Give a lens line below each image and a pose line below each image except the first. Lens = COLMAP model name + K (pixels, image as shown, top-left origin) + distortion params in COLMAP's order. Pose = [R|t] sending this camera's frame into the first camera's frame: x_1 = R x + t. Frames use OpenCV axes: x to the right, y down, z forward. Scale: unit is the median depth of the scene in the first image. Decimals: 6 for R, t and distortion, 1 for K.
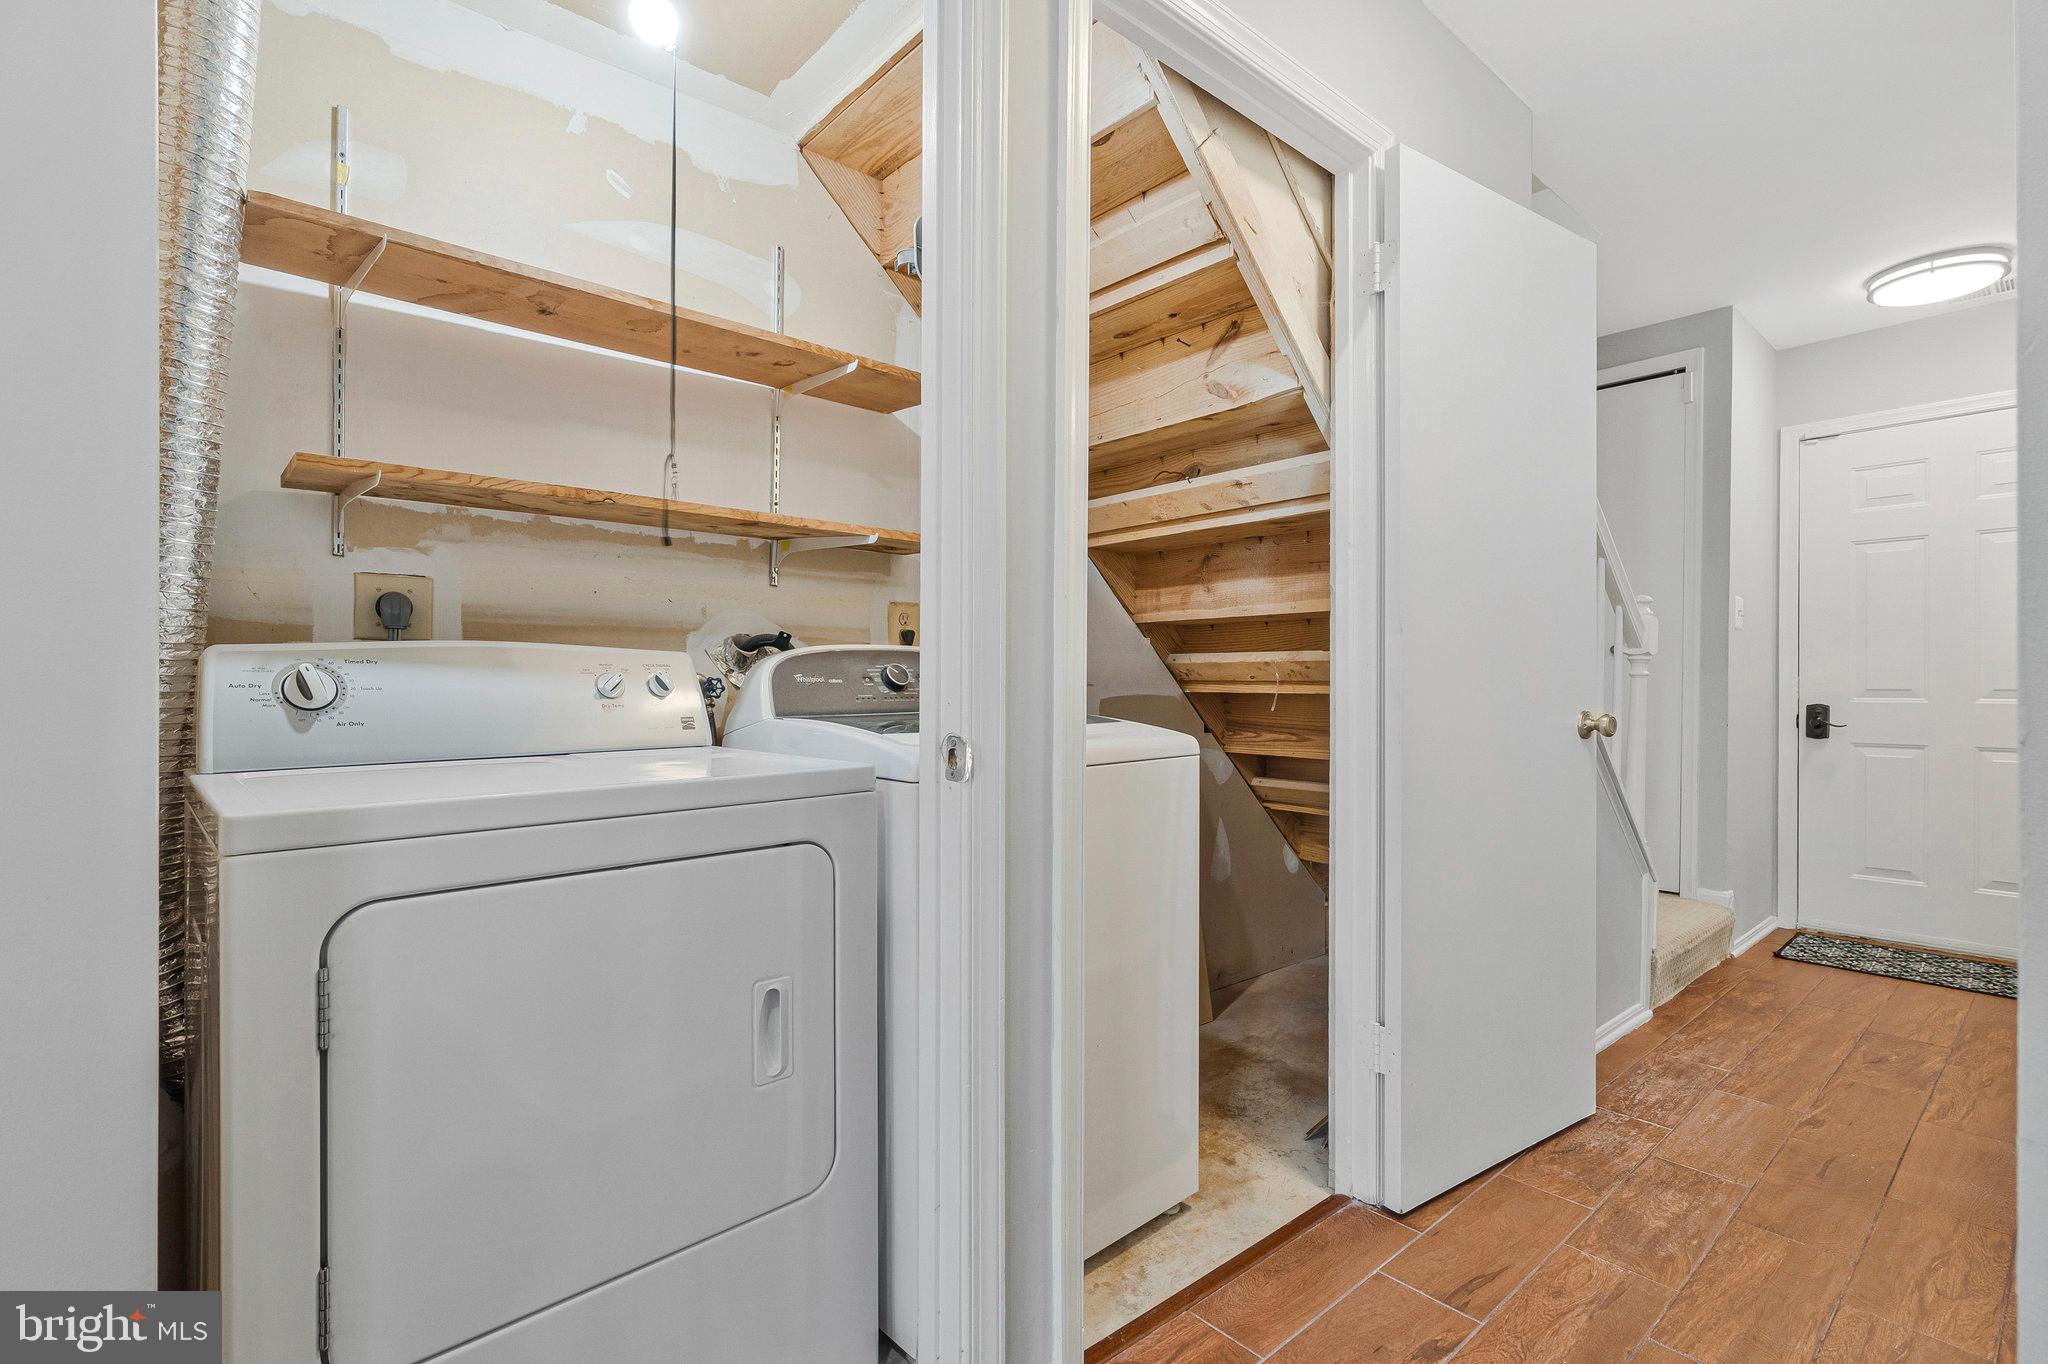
lens RADIAL K [[939.9, 0, 1037.8], [0, 939.9, 679.3], [0, 0, 1]] dist [0.001937, 0.000017]
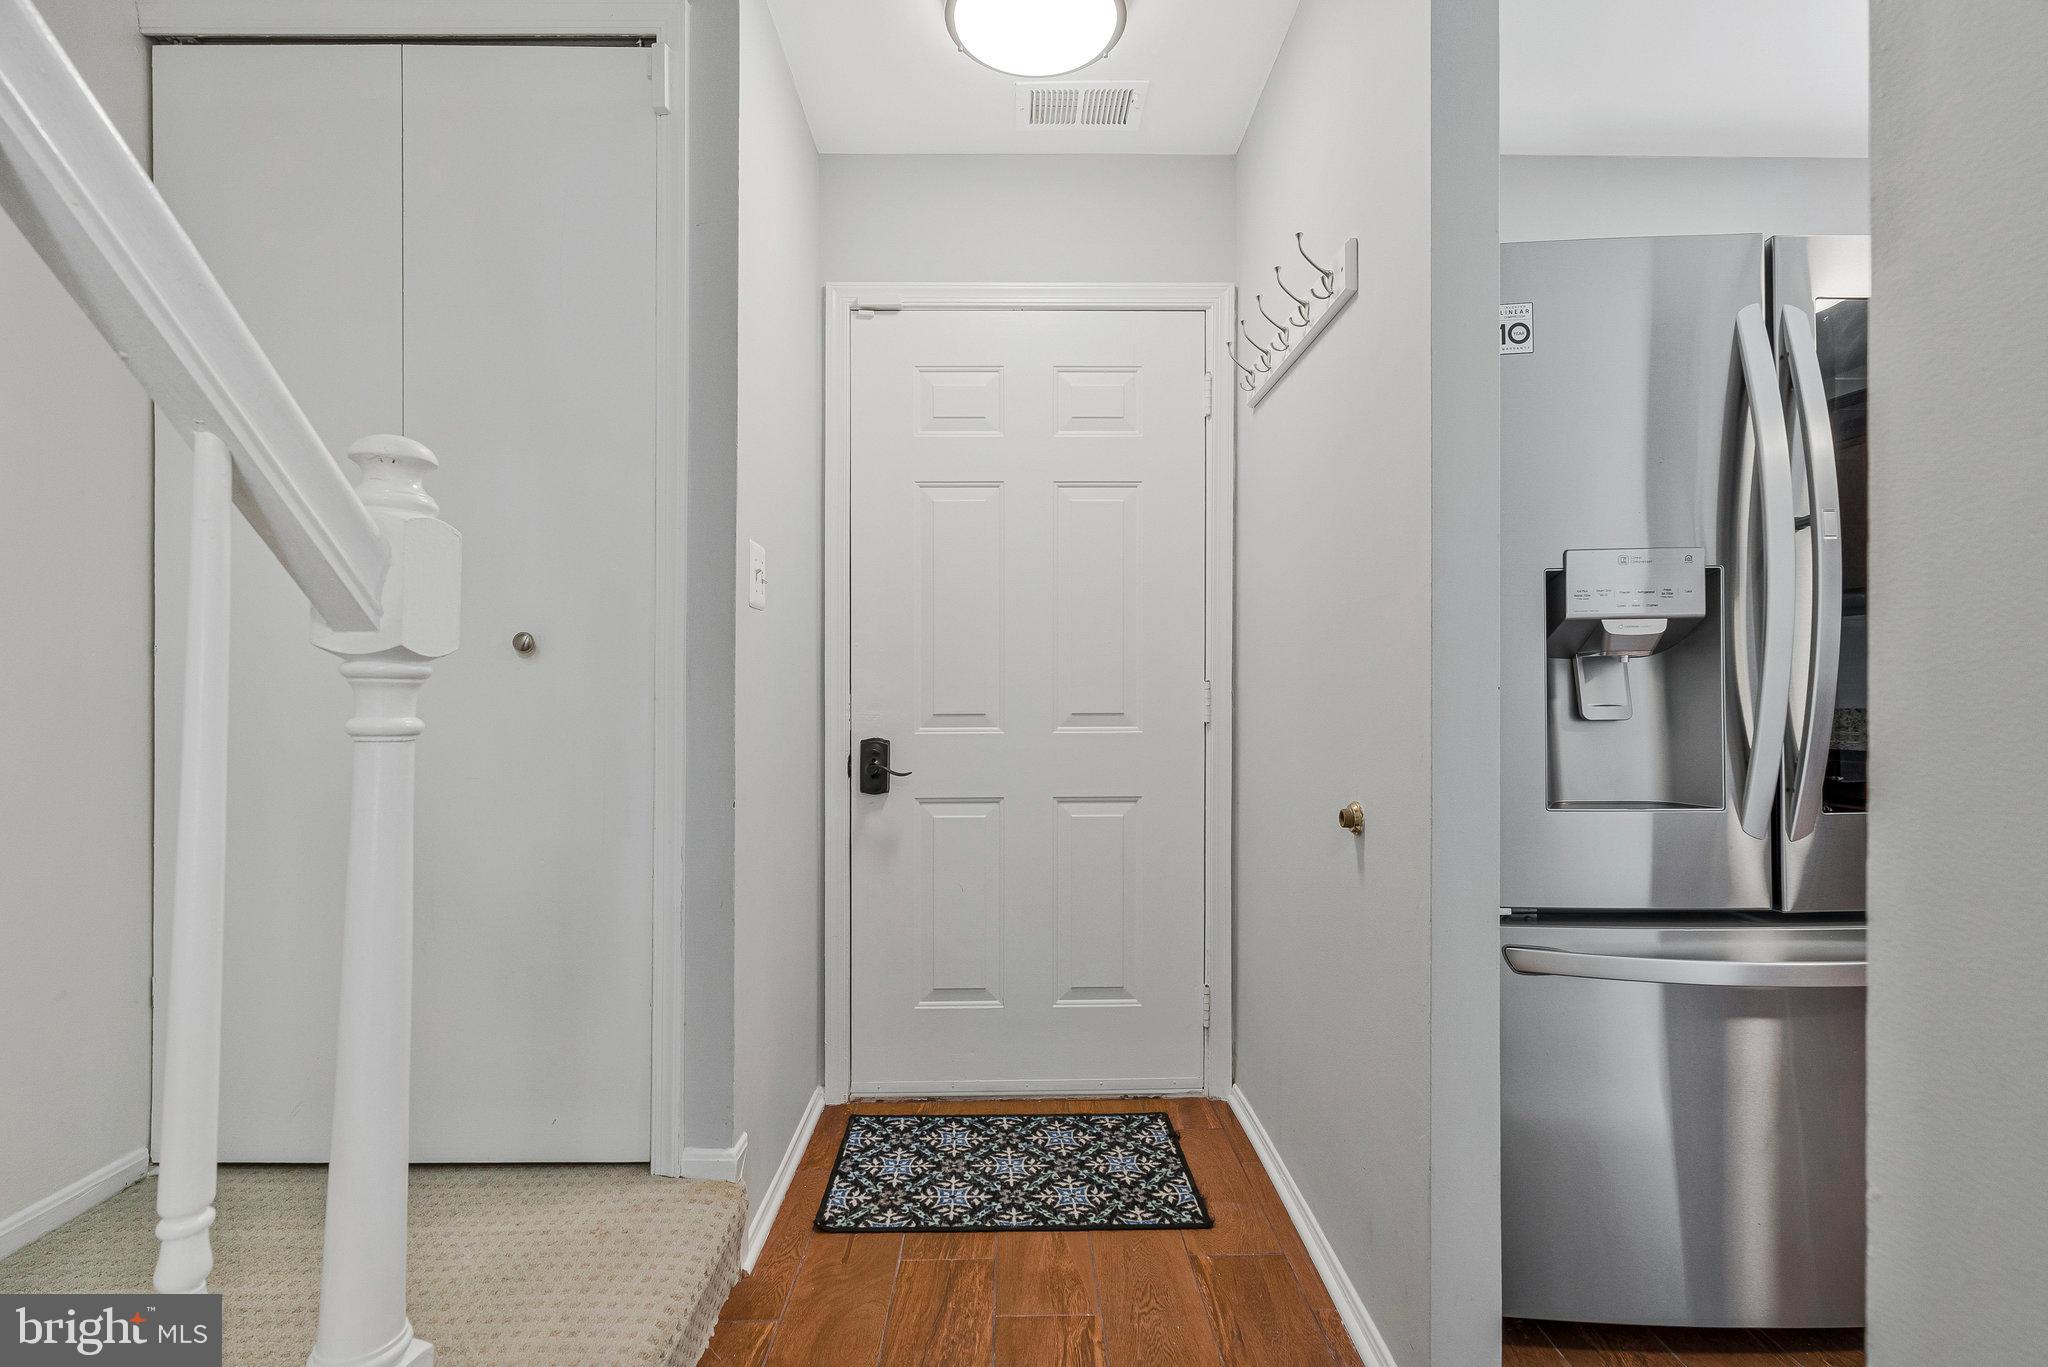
lens RADIAL K [[939.9, 0, 1024.3], [0, 939.9, 674.7], [0, 0, 1]] dist [0.001937, 0.000017]
pose [[0.646941, -0.001970, 0.762538, 0.425326], [0.003064, 0.999995, -0.000015, -0.015800], [-0.762534, 0.002346, 0.646944, 0.530678]]
